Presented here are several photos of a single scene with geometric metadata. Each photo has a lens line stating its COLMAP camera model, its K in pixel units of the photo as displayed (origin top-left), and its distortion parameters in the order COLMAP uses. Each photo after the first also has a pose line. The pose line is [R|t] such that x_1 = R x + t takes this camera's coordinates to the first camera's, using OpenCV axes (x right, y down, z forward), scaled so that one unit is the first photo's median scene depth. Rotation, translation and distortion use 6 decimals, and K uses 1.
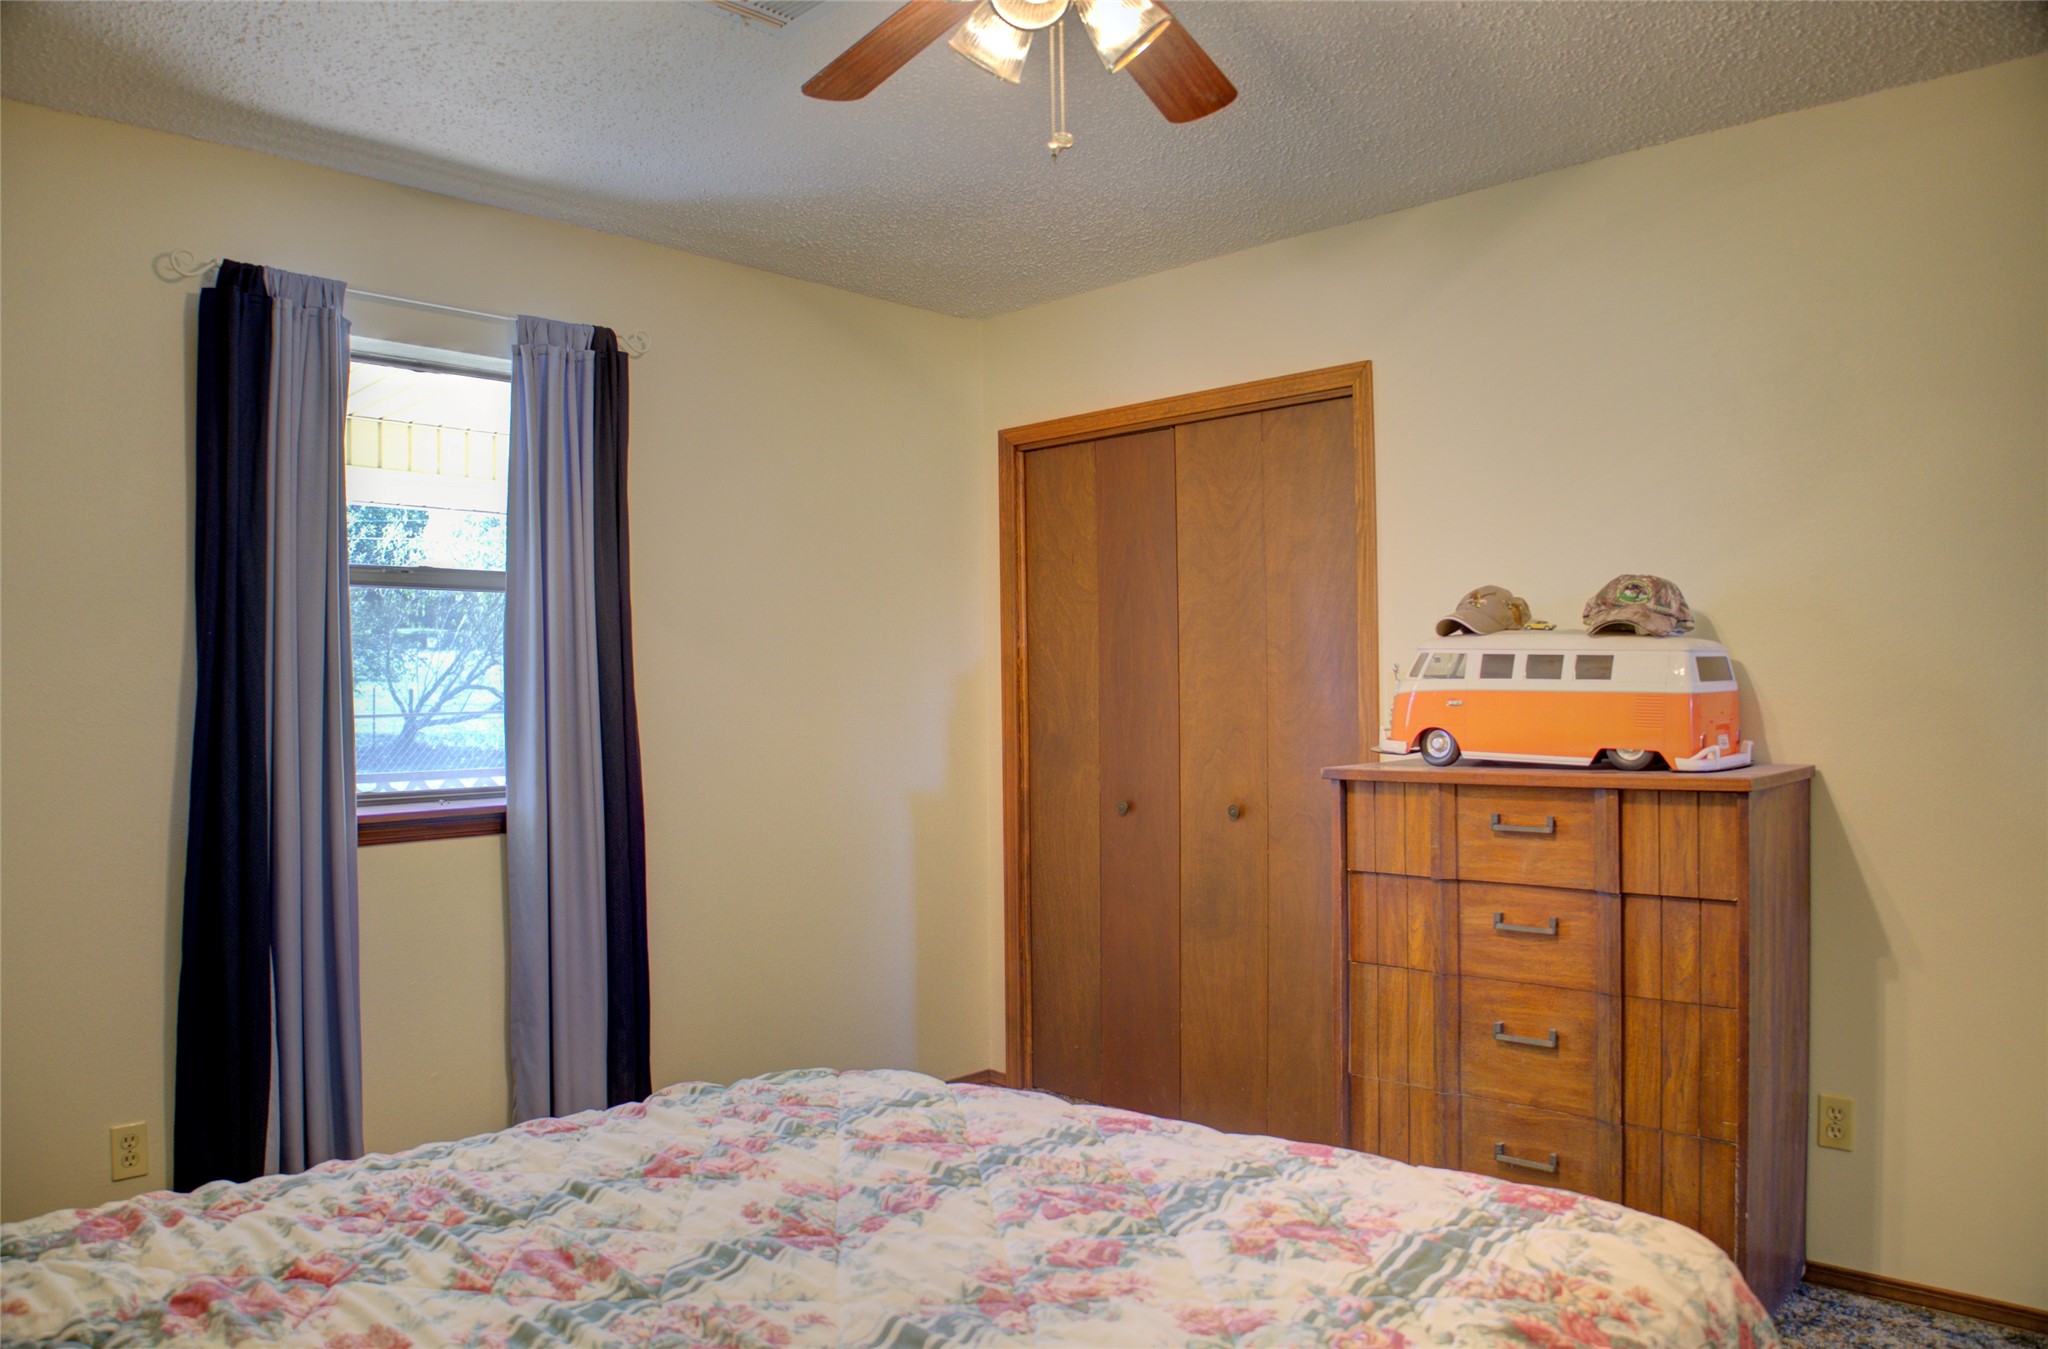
lens RADIAL K [[1386.4, 0, 1024.0], [0, 1386.4, 674.5], [0, 0, 1]] dist [-0.200697, 0.201755]
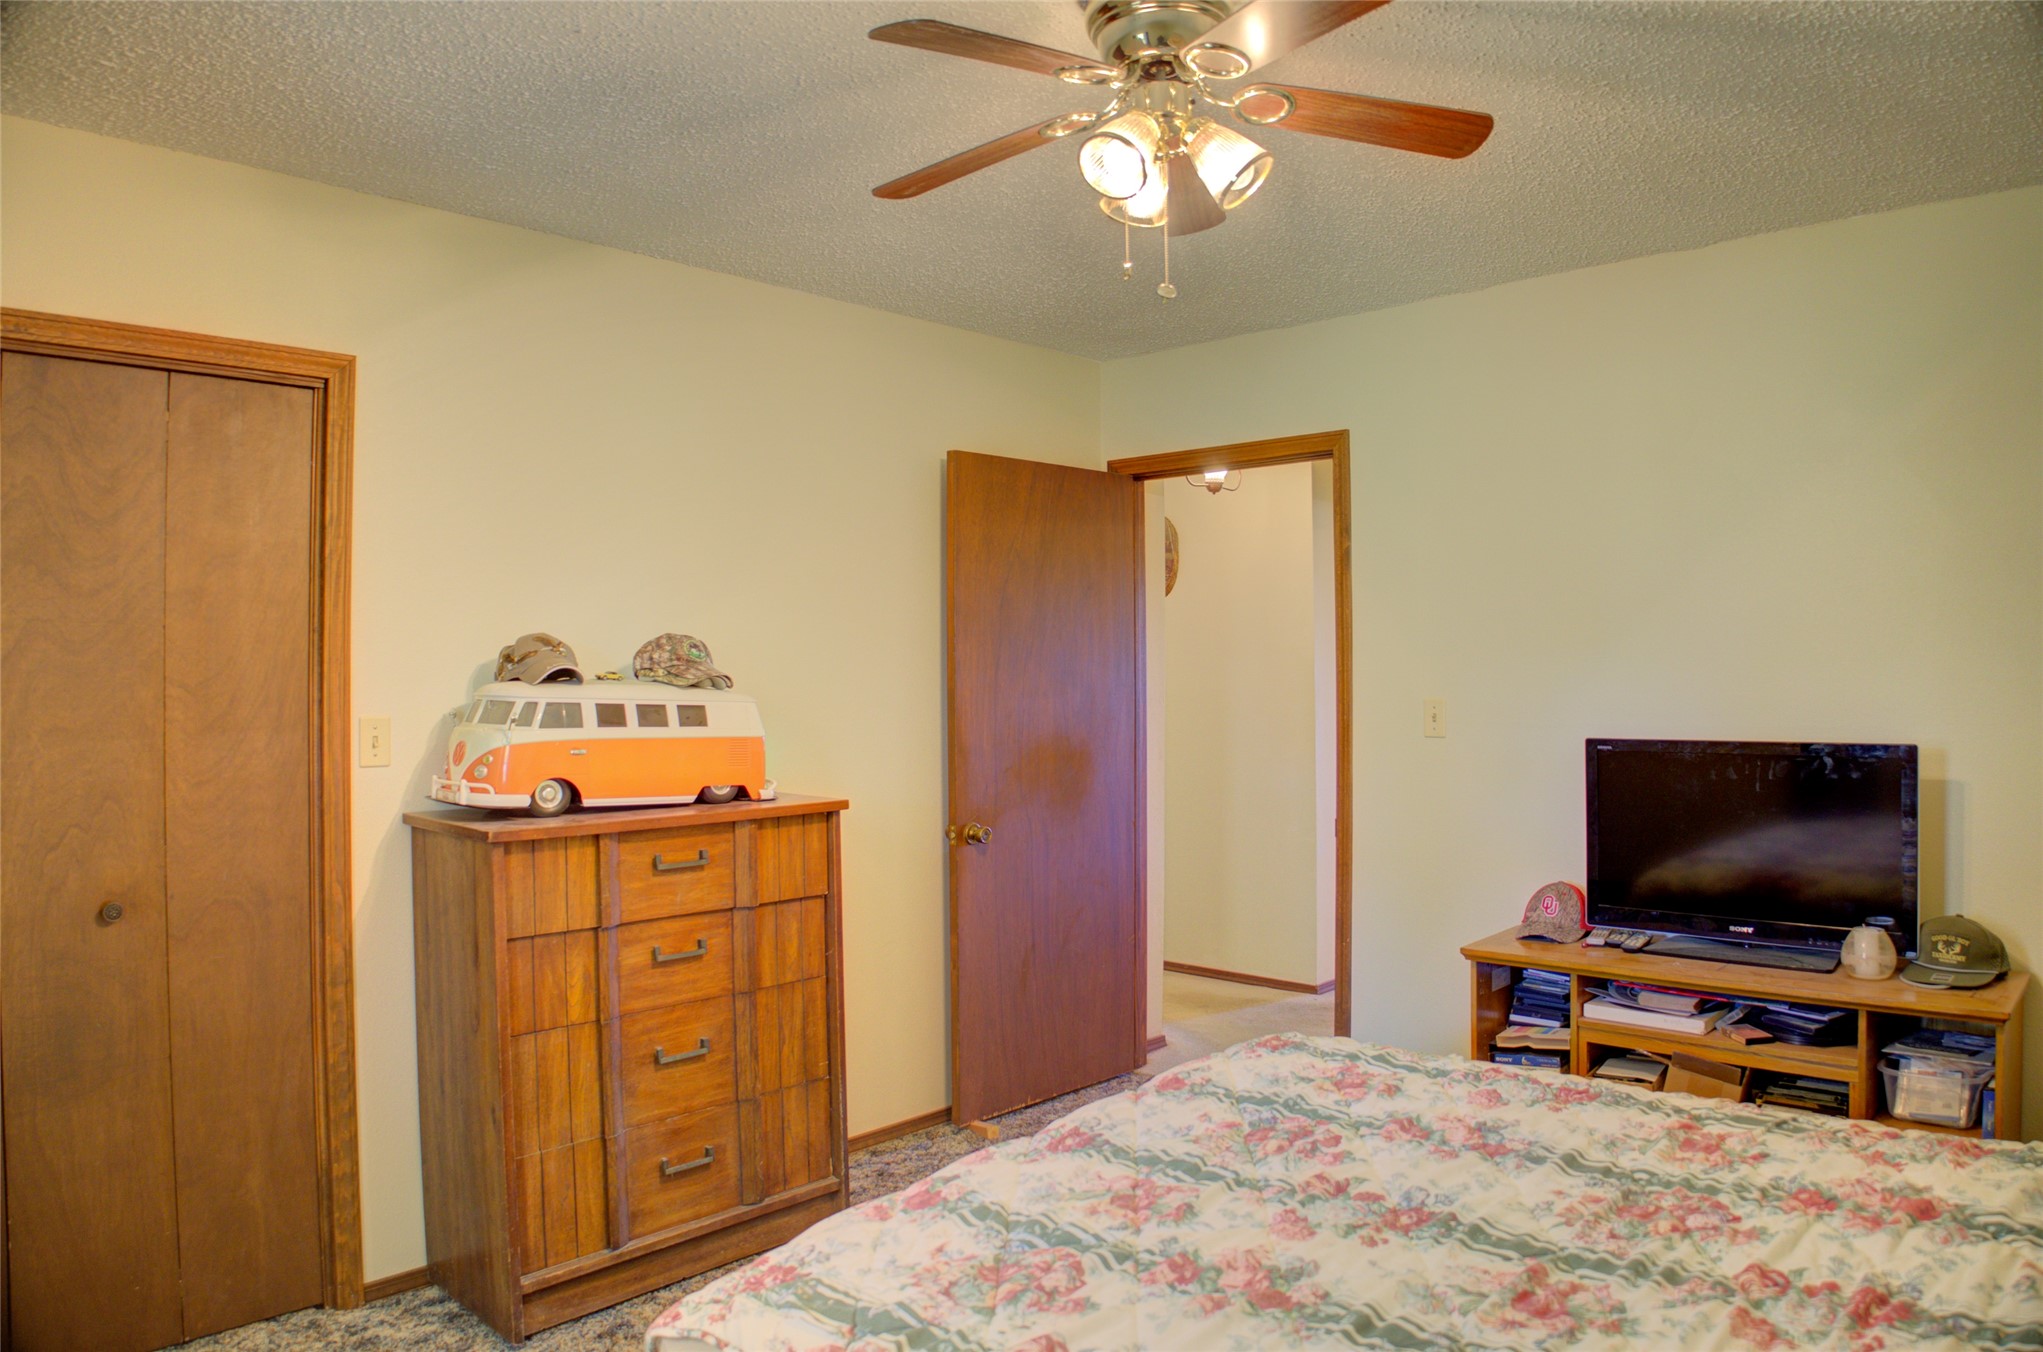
lens RADIAL K [[1382.7, 0, 1034.5], [0, 1382.7, 655.1], [0, 0, 1]] dist [-0.159520, 0.078879]
pose [[-0.016850, 0.021061, 0.999636, -0.701849], [-0.008410, 0.999740, -0.021205, -0.032782], [-0.999823, -0.008764, -0.016668, 0.690045]]
